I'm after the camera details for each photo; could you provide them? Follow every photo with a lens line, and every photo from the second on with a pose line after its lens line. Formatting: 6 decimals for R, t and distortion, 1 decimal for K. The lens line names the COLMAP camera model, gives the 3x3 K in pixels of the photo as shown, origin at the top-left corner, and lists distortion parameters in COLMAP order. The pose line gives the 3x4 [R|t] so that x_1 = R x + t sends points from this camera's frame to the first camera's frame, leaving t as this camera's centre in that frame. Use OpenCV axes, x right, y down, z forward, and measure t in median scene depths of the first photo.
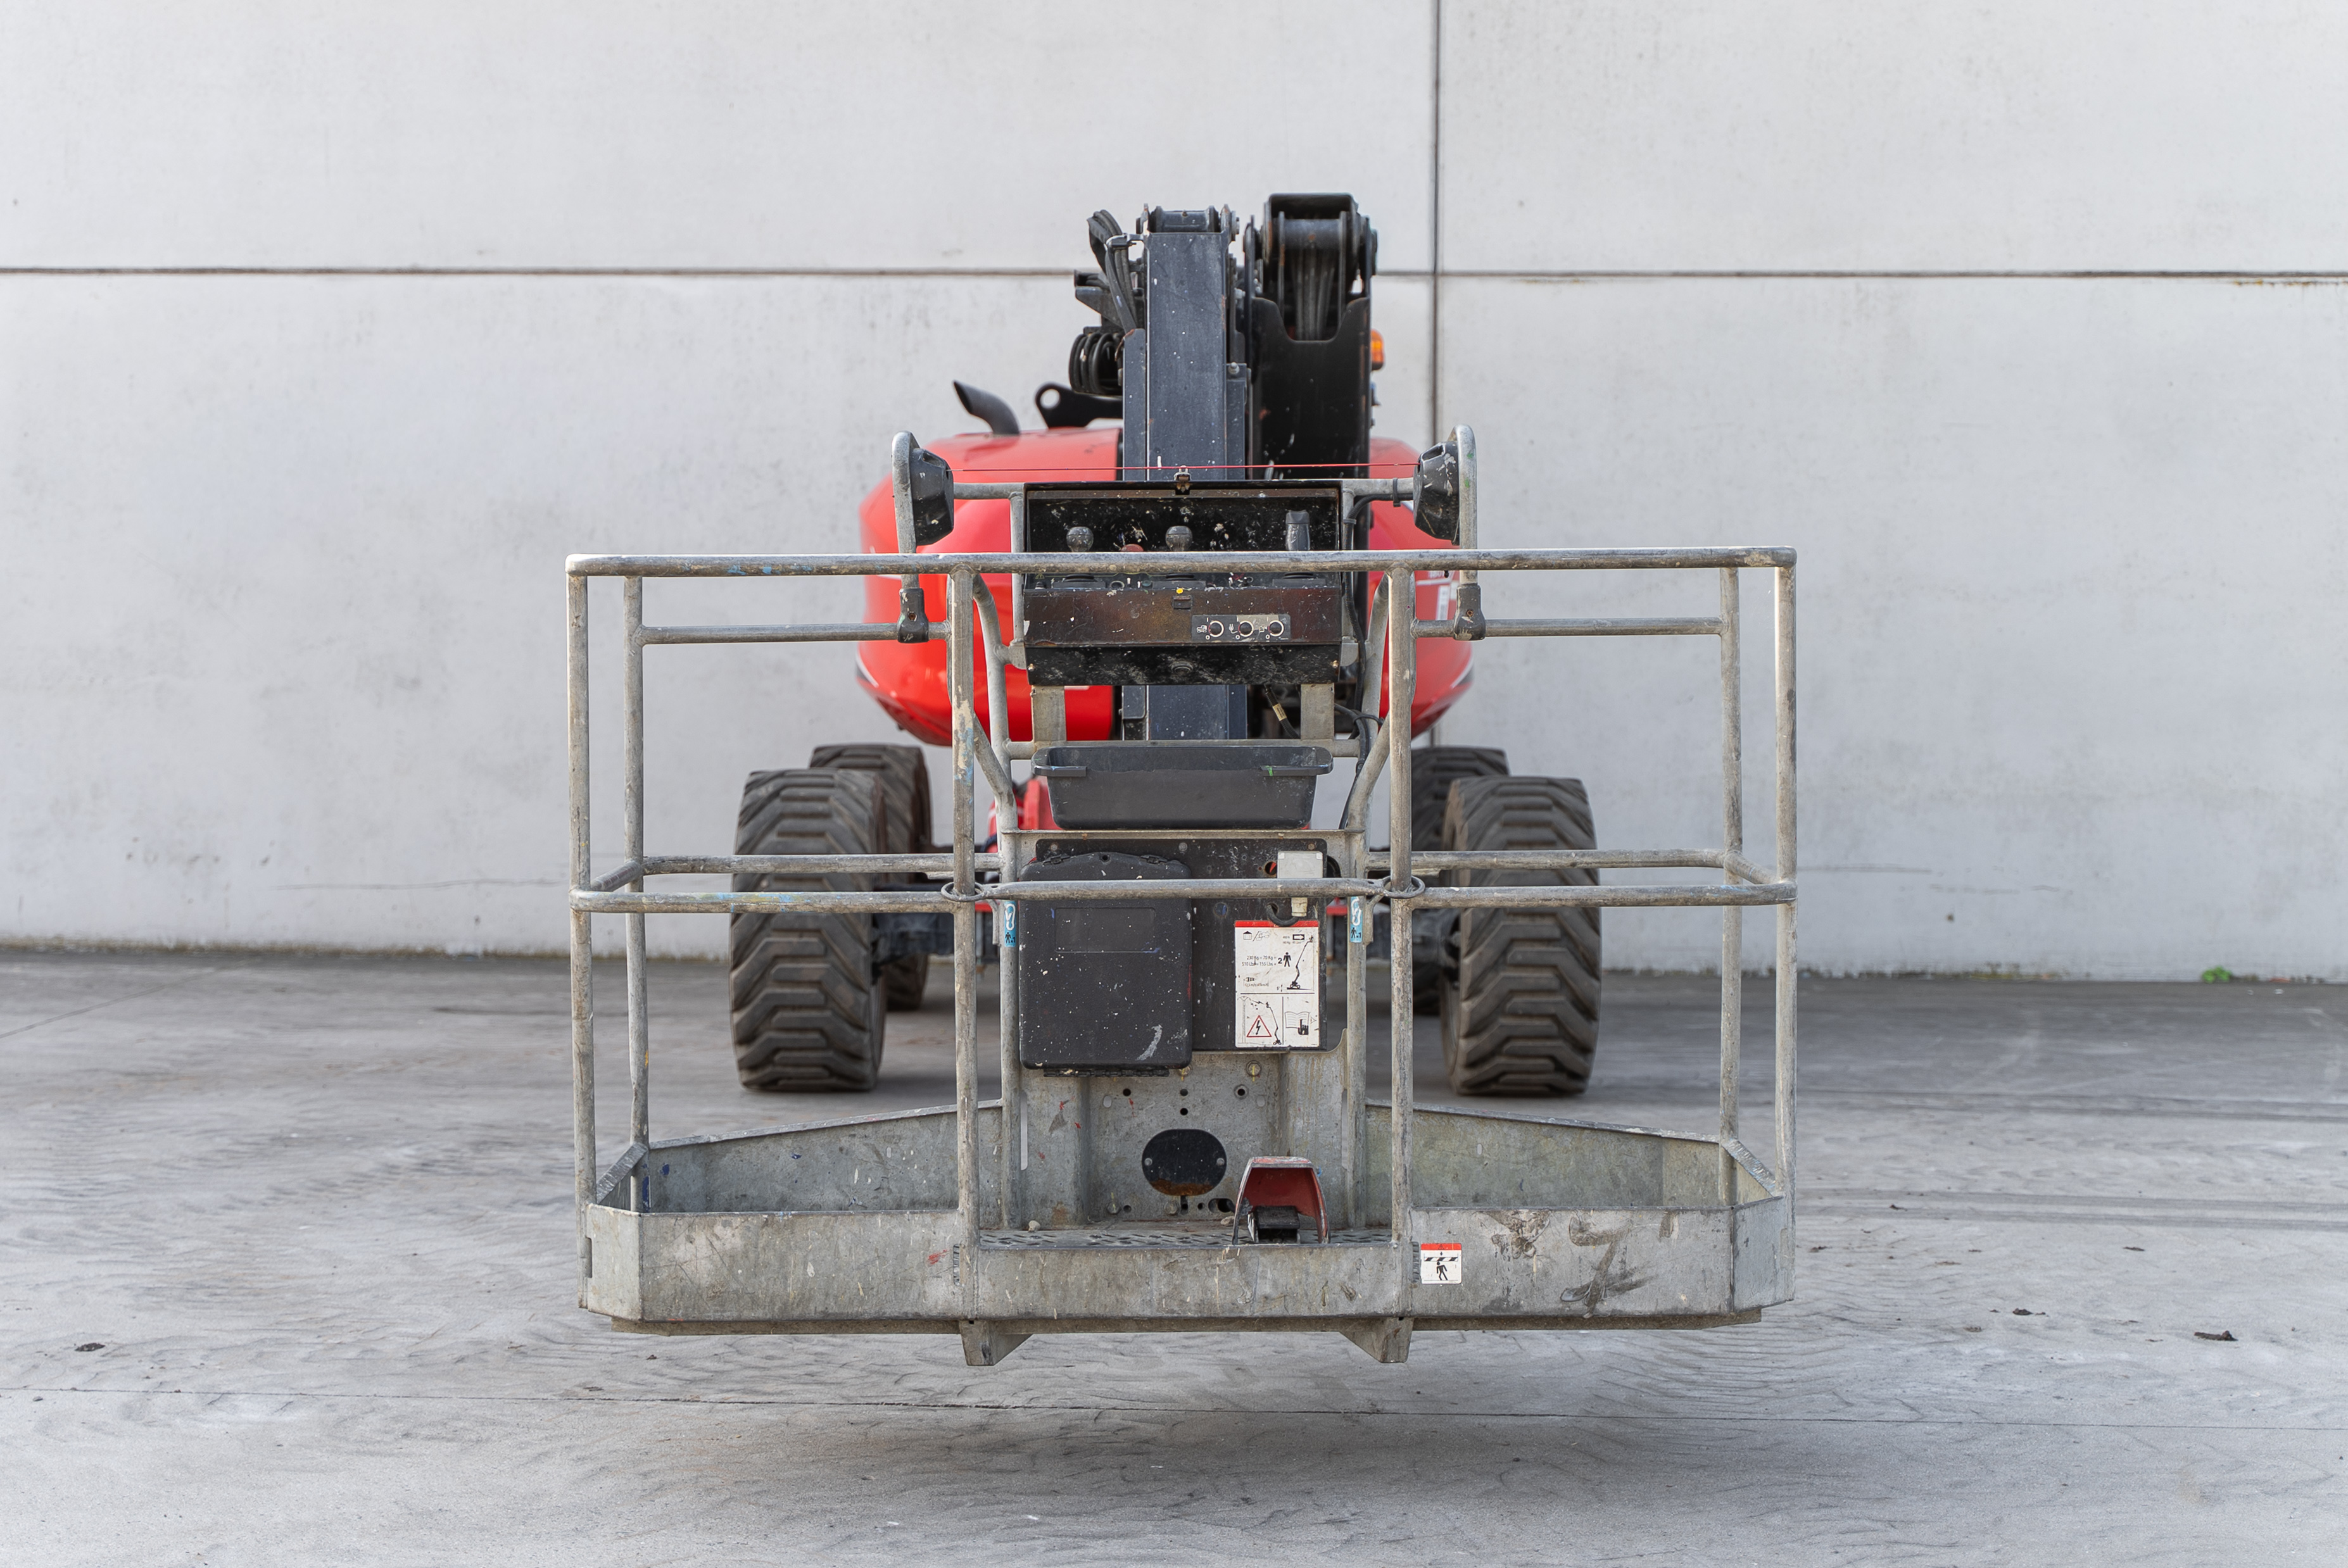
lens RADIAL K [[3748.6, 0, 1135.5], [0, 3748.6, 733.2], [0, 0, 1]] dist [0.005882, 0.000000]
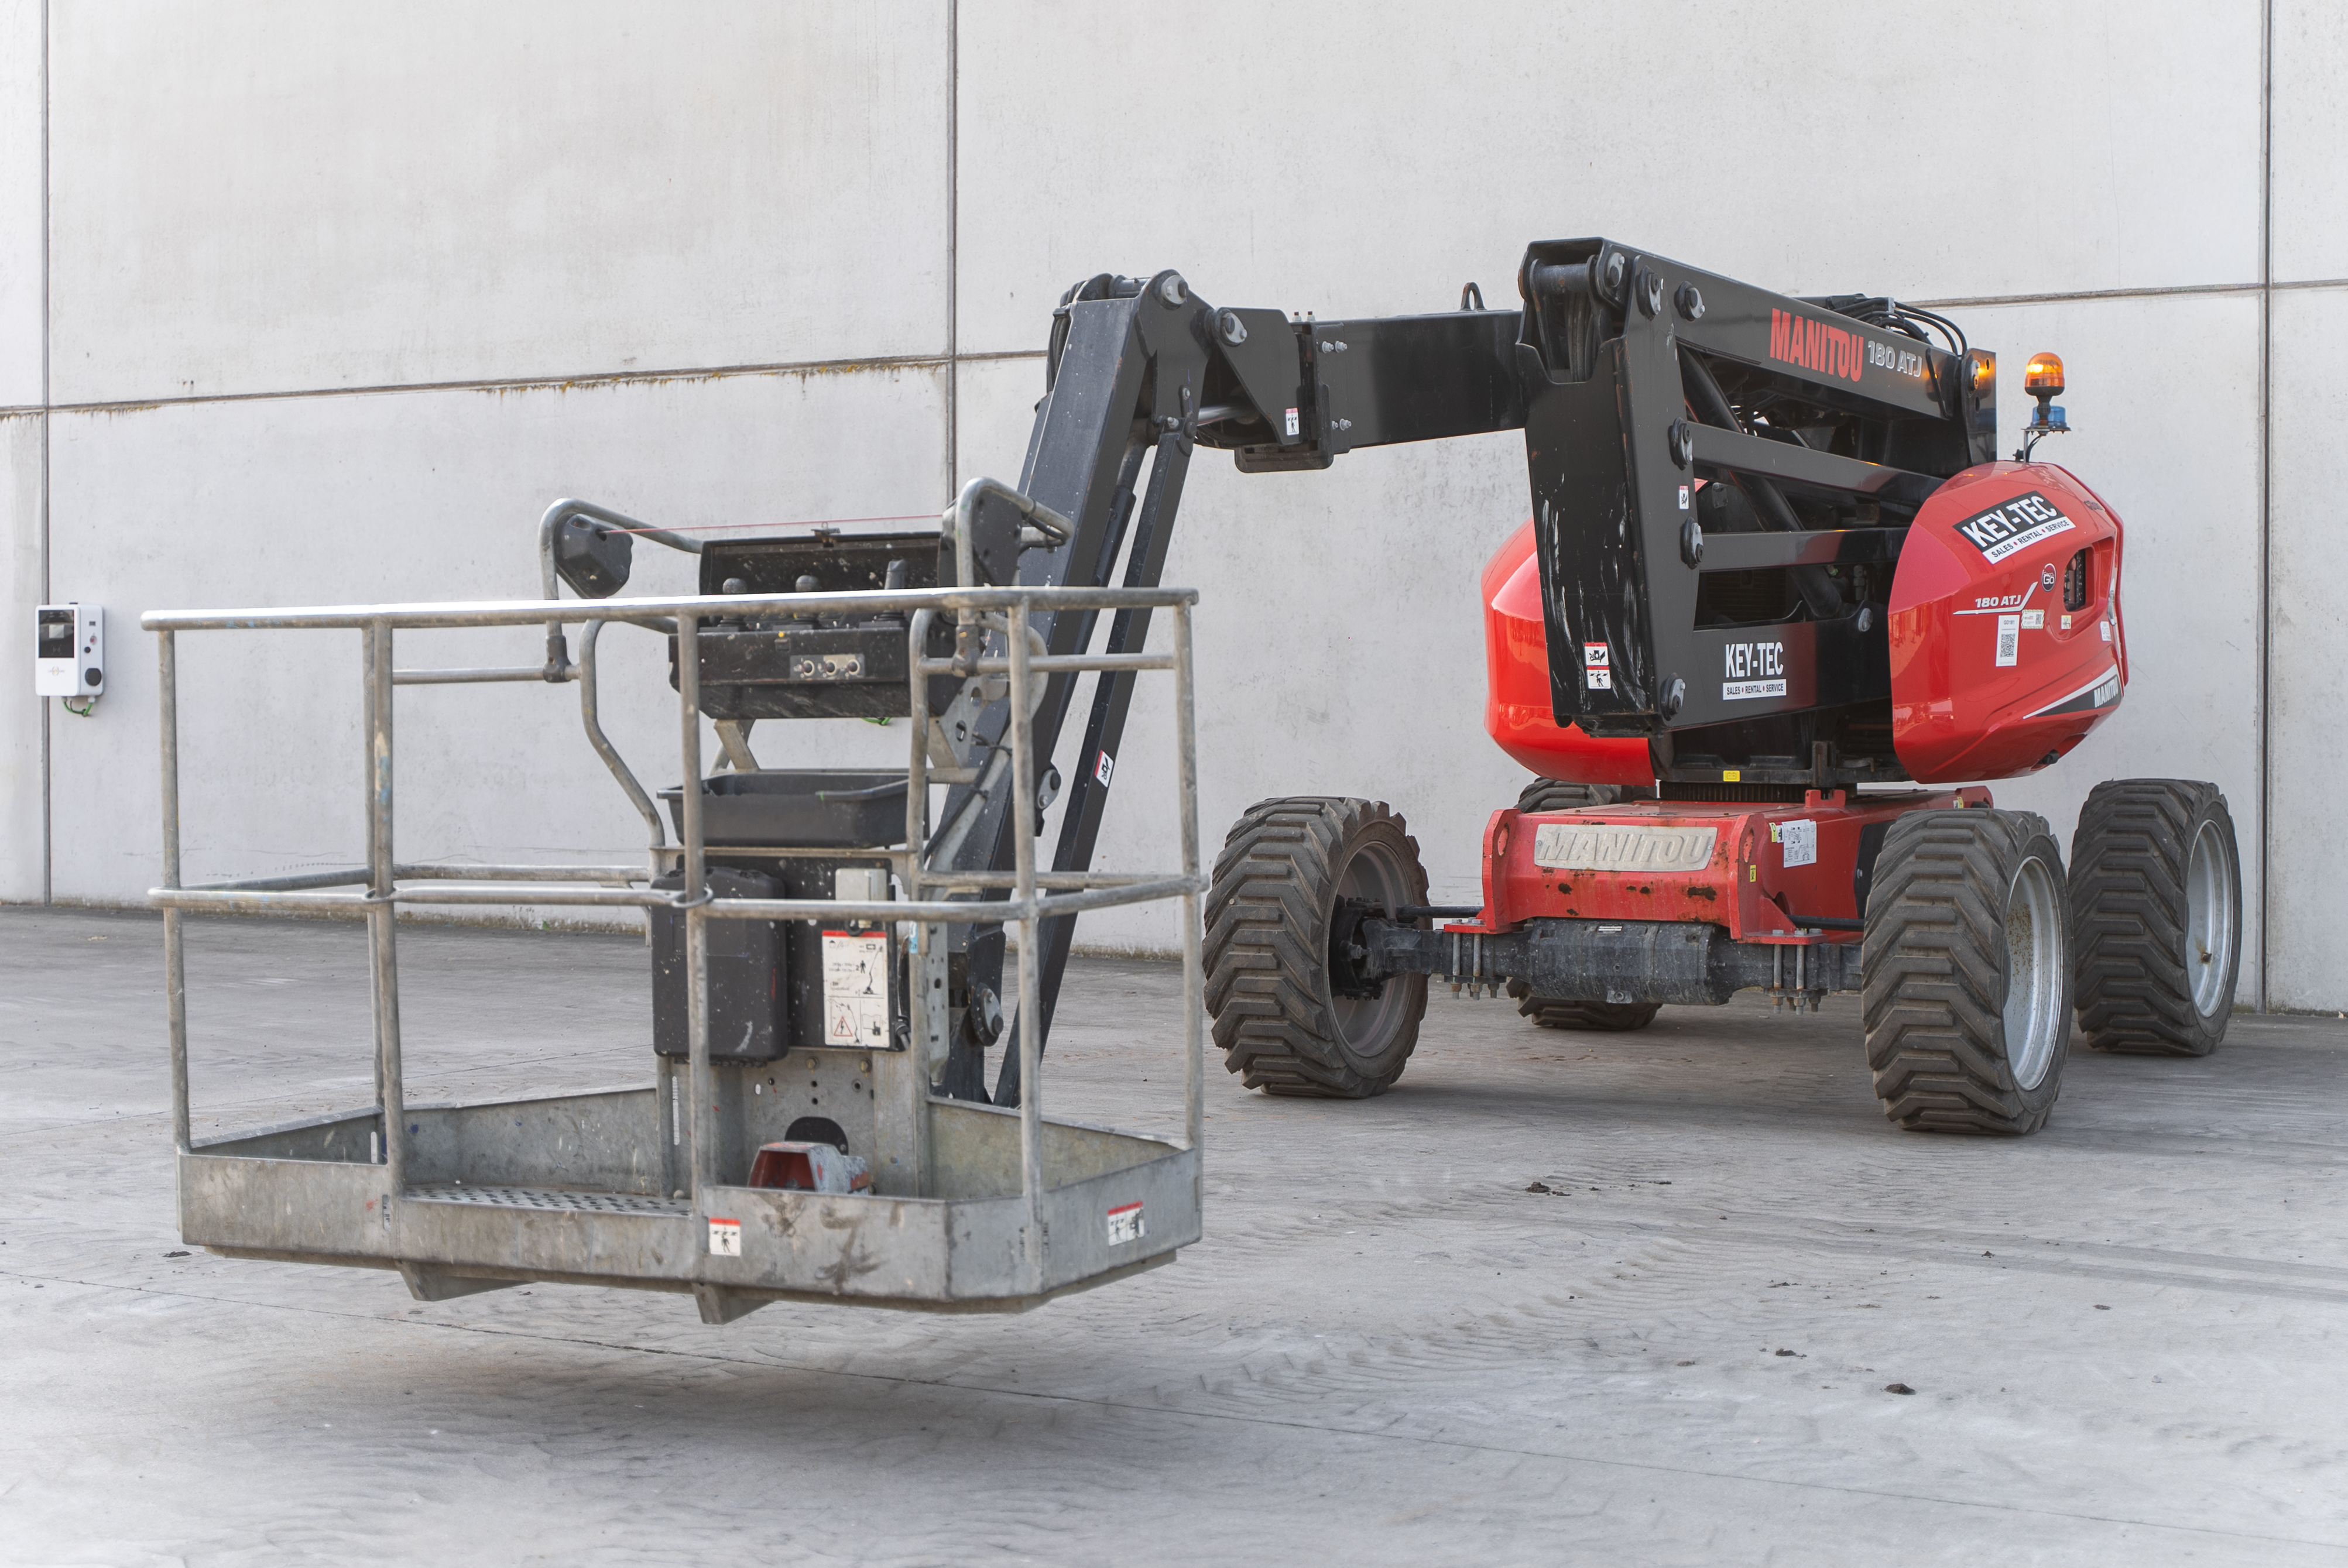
lens RADIAL K [[3682.7, 0, 1170.2], [0, 3682.7, 784.5], [0, 0, 1]] dist [-0.010010, 0.000000]
pose [[0.884172, 0.005302, -0.467131, 0.617581], [-0.002758, 0.999977, 0.006130, -0.000276], [0.467153, -0.004132, 0.884167, 0.081181]]
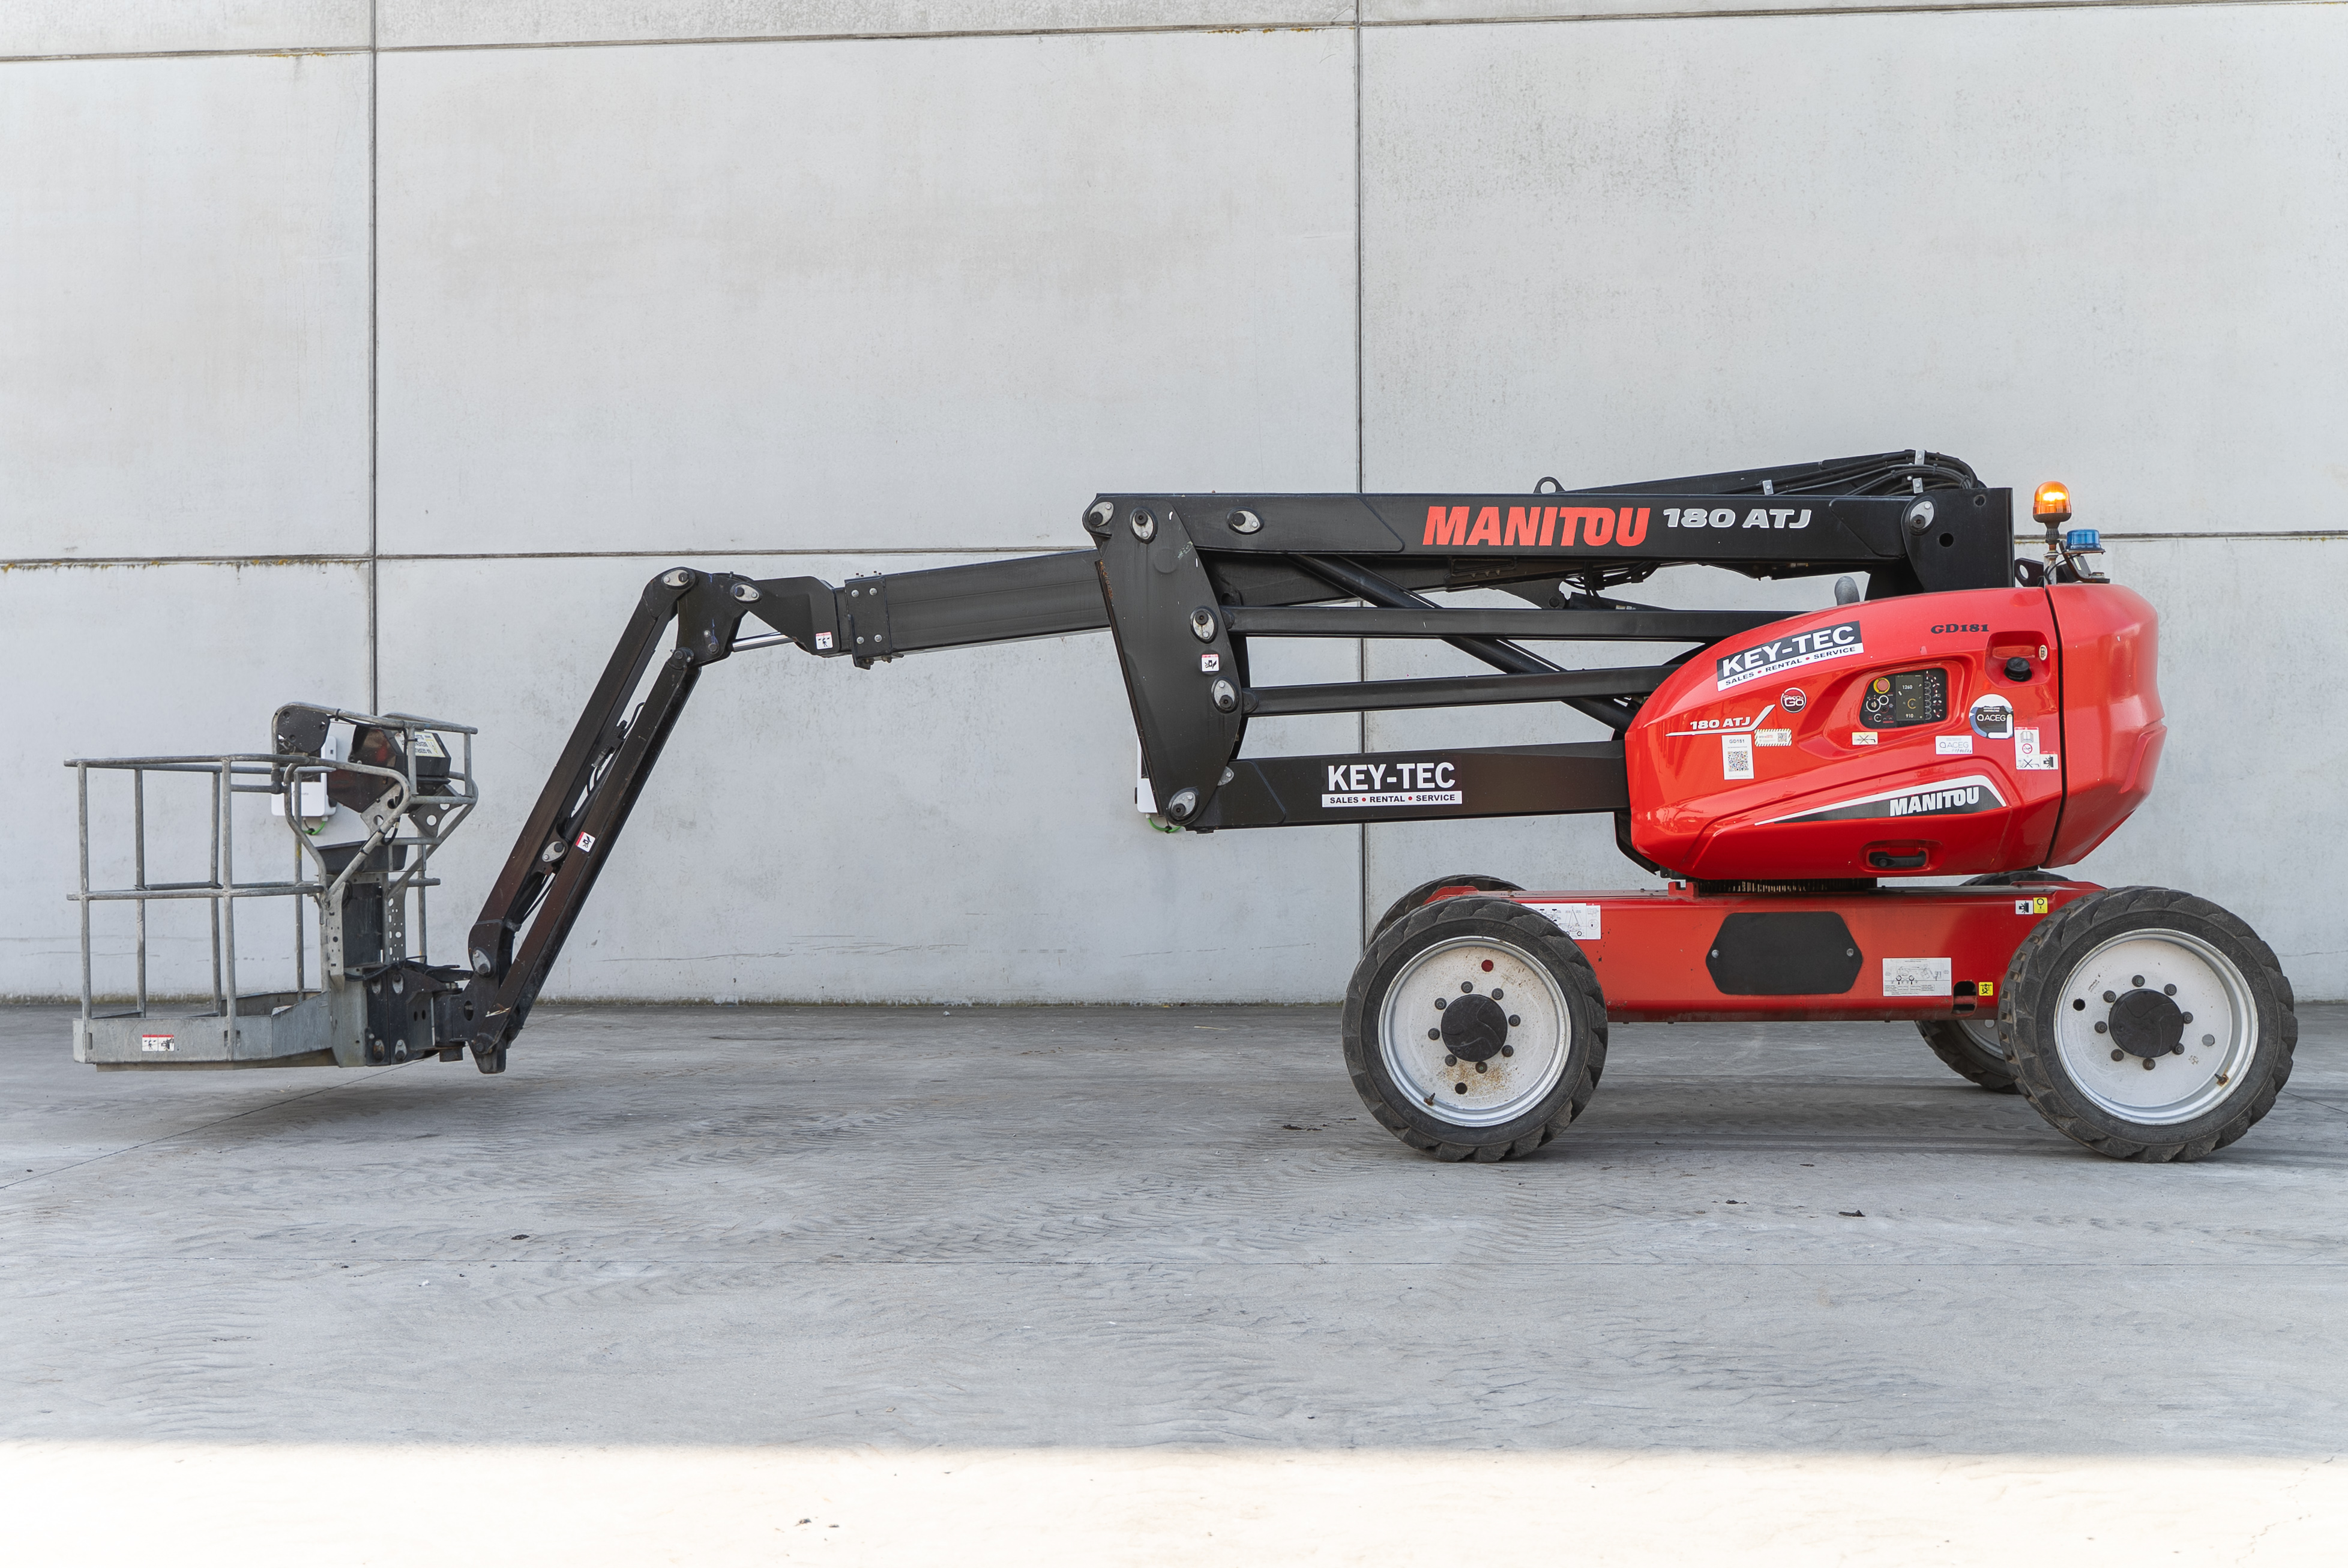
lens RADIAL K [[2607.3, 0, 1156.1], [0, 2607.3, 795.8], [0, 0, 1]] dist [-0.009241, 0.000000]
pose [[0.999896, -0.013792, -0.004140, -0.000339], [0.013691, 0.999630, -0.023498, 0.005660], [0.004462, 0.023438, 0.999715, -0.121023]]
